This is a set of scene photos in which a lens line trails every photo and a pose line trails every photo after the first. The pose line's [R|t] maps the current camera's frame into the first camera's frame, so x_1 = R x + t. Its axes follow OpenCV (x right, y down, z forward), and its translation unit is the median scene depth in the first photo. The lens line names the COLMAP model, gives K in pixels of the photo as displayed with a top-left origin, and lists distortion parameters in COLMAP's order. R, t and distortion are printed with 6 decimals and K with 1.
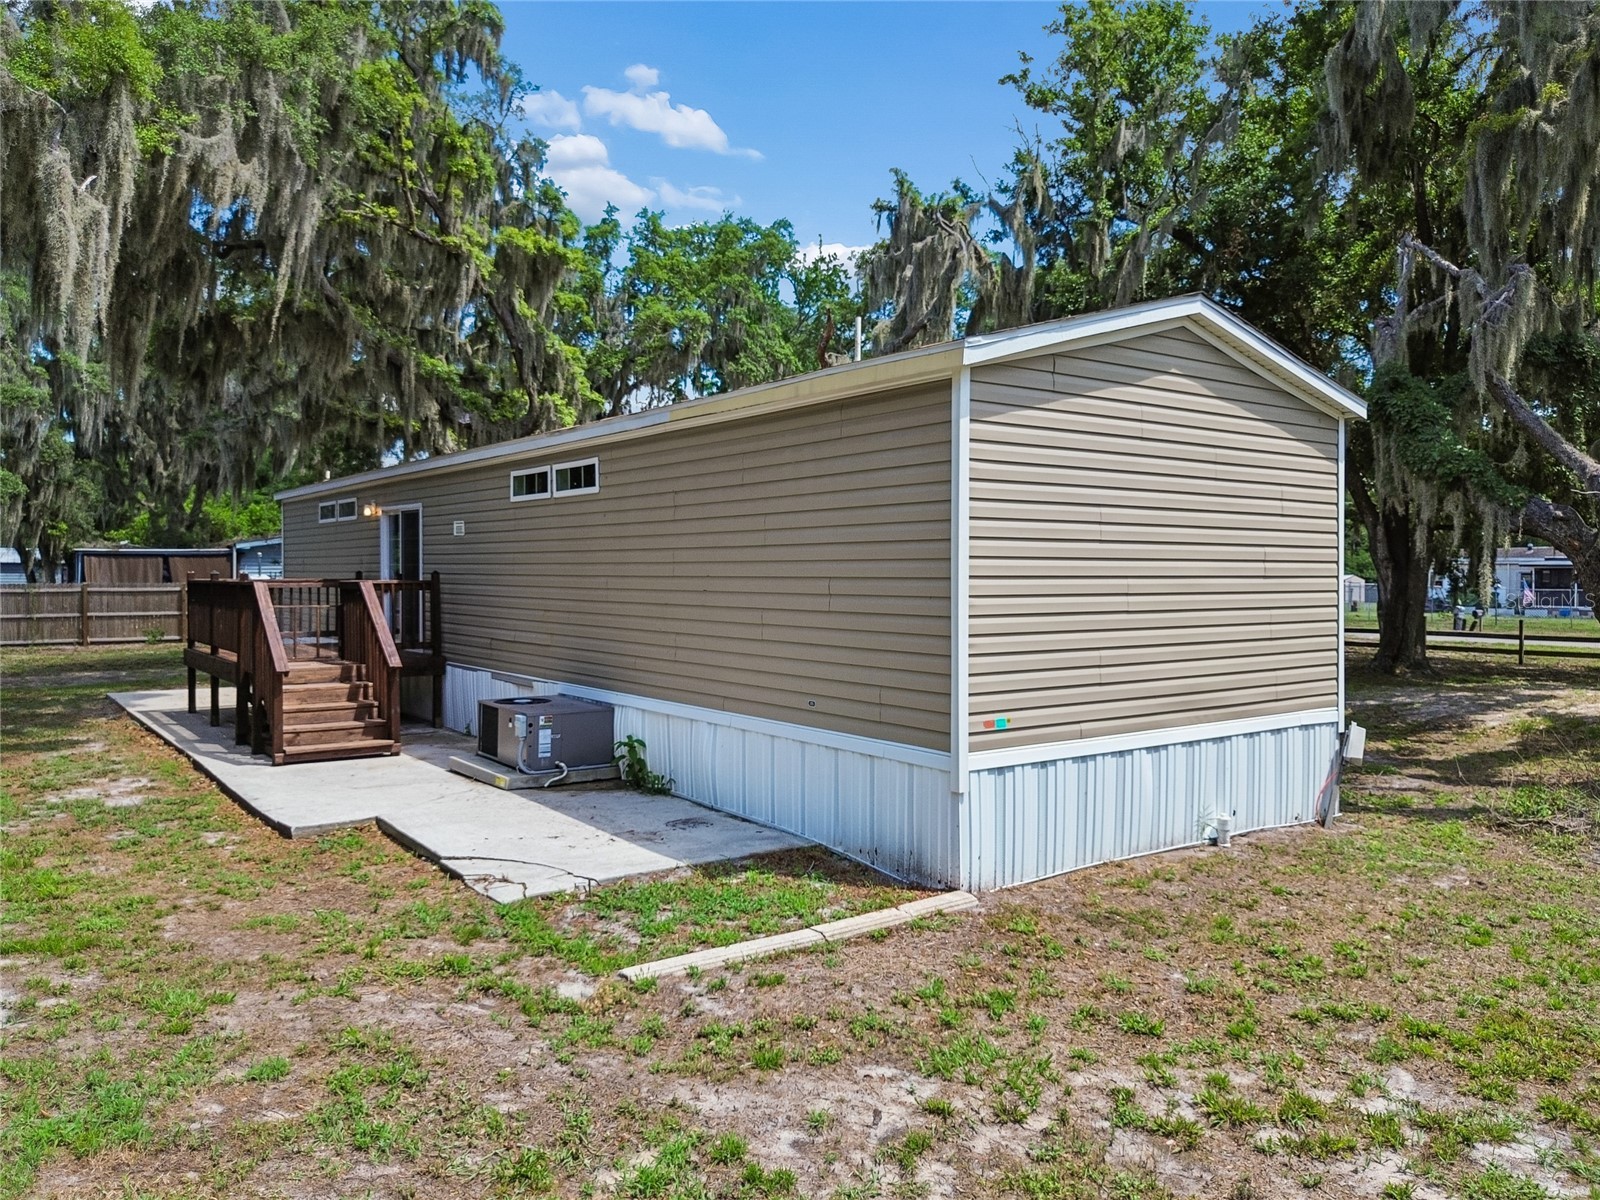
lens RADIAL K [[1156.7, 0, 777.8], [0, 1156.7, 588.0], [0, 0, 1]] dist [0.042423, -0.031318]
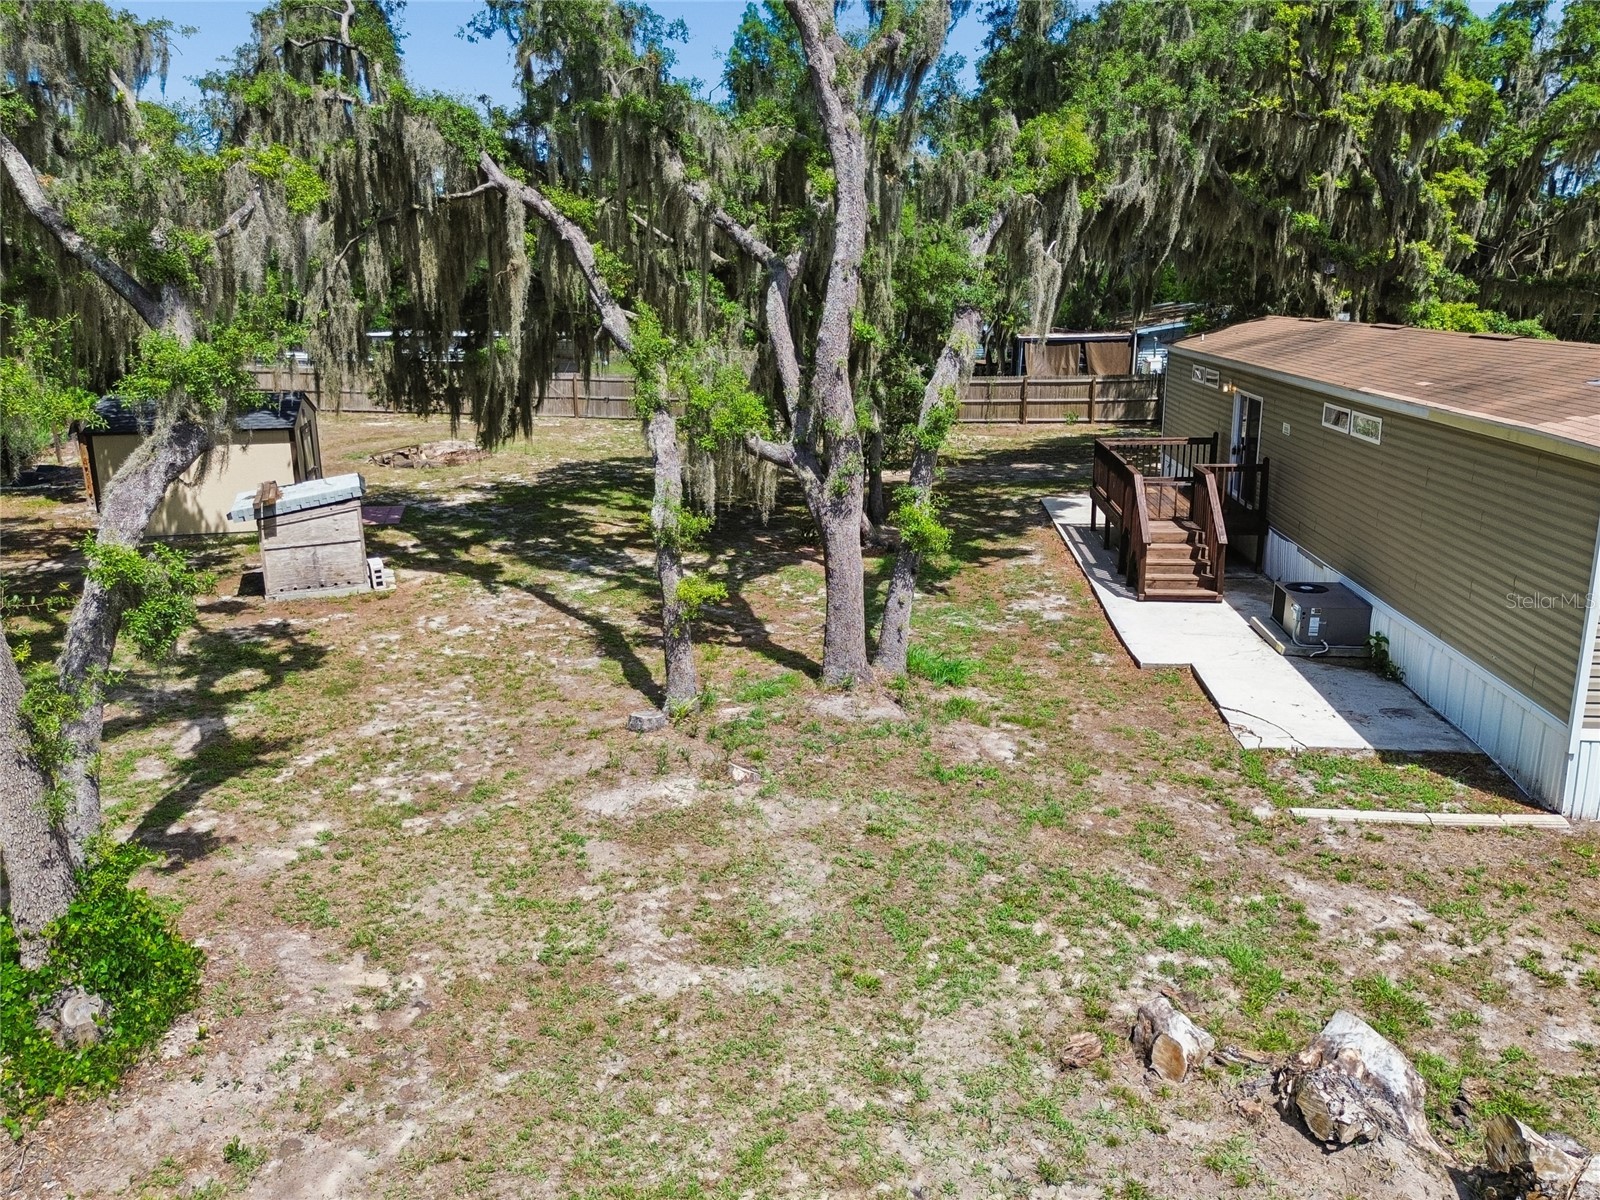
lens RADIAL K [[1156.7, 0, 804.6], [0, 1156.7, 546.4], [0, 0, 1]] dist [0.042423, -0.031318]
pose [[0.757260, 0.135038, -0.639001, 0.247503], [0.000453, 0.978283, 0.207275, -0.283530], [0.653113, -0.157250, 0.740753, -0.501733]]
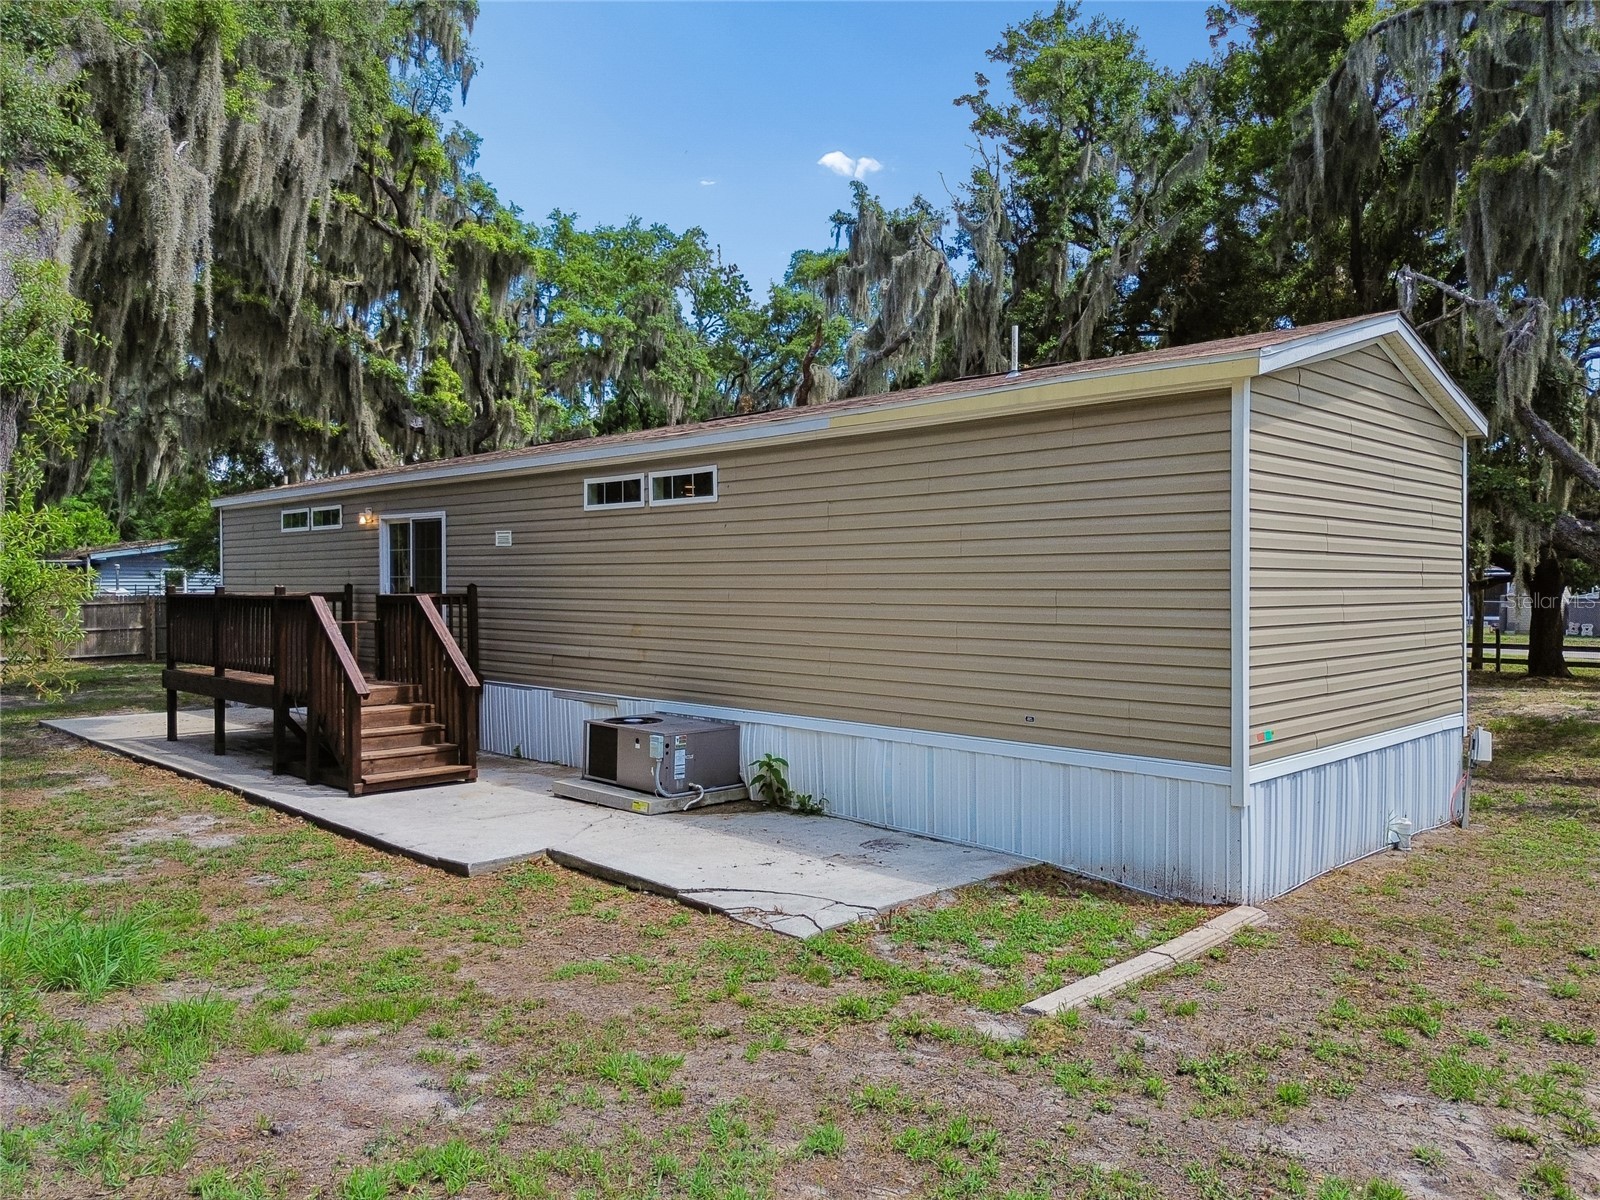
lens RADIAL K [[1156.7, 0, 784.0], [0, 1156.7, 589.4], [0, 0, 1]] dist [0.042423, -0.031318]
pose [[0.988864, -0.002276, 0.148805, -0.278448], [0.003716, 0.999949, -0.009399, -0.000322], [-0.148776, 0.009847, 0.988822, 0.055580]]
